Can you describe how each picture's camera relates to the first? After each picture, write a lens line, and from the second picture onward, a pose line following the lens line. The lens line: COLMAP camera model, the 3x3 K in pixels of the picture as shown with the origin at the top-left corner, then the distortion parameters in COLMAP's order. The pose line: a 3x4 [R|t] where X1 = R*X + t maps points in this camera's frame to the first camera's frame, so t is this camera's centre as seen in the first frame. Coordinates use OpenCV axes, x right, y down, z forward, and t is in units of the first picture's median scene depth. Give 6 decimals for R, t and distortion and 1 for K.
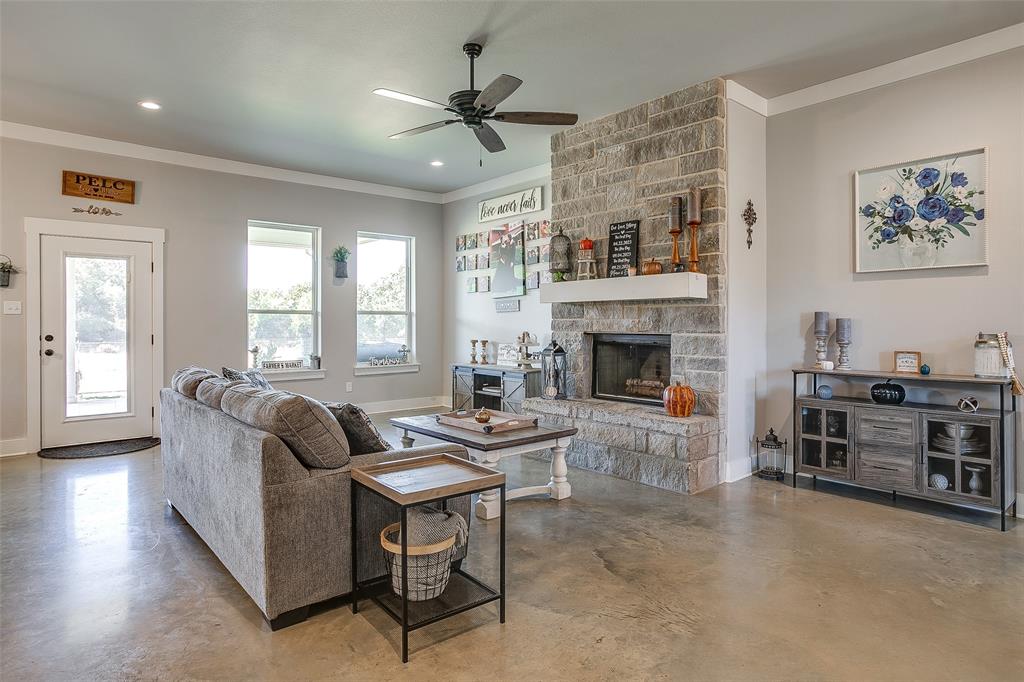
lens RADIAL K [[576.2, 0, 507.9], [0, 576.2, 321.2], [0, 0, 1]] dist [-0.006468, -0.000154]
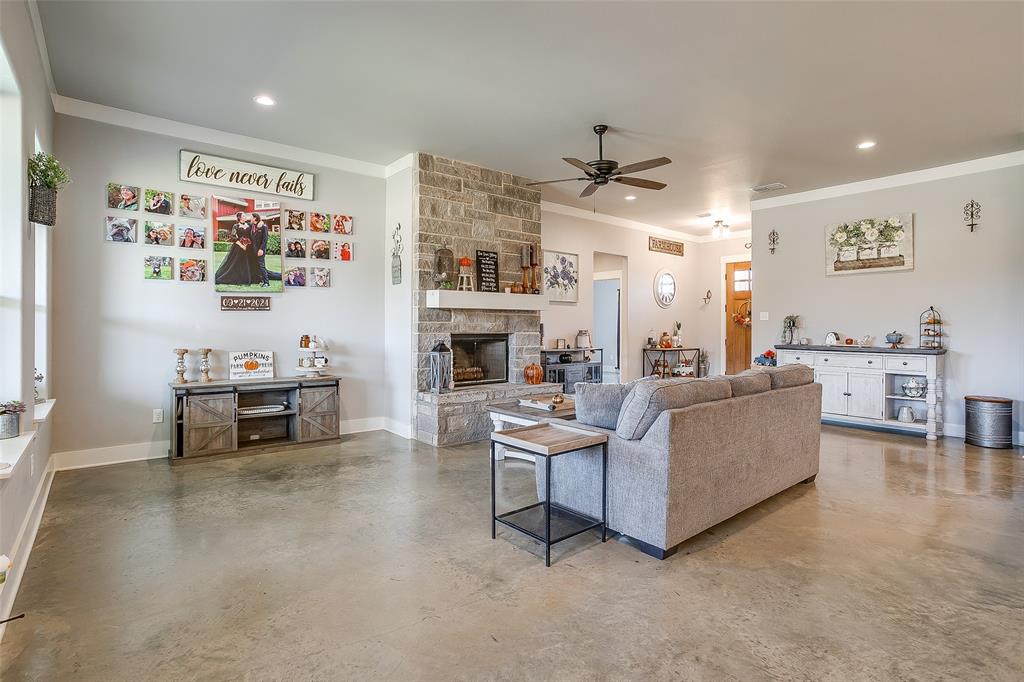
lens RADIAL K [[502.6, 0, 512.6], [0, 502.6, 325.6], [0, 0, 1]] dist [-0.025692, 0.000252]
pose [[0.032384, 0.000979, 0.999475, -0.968728], [-0.004909, 0.999988, -0.000821, 0.003573], [-0.999463, -0.004879, 0.032389, 0.892937]]
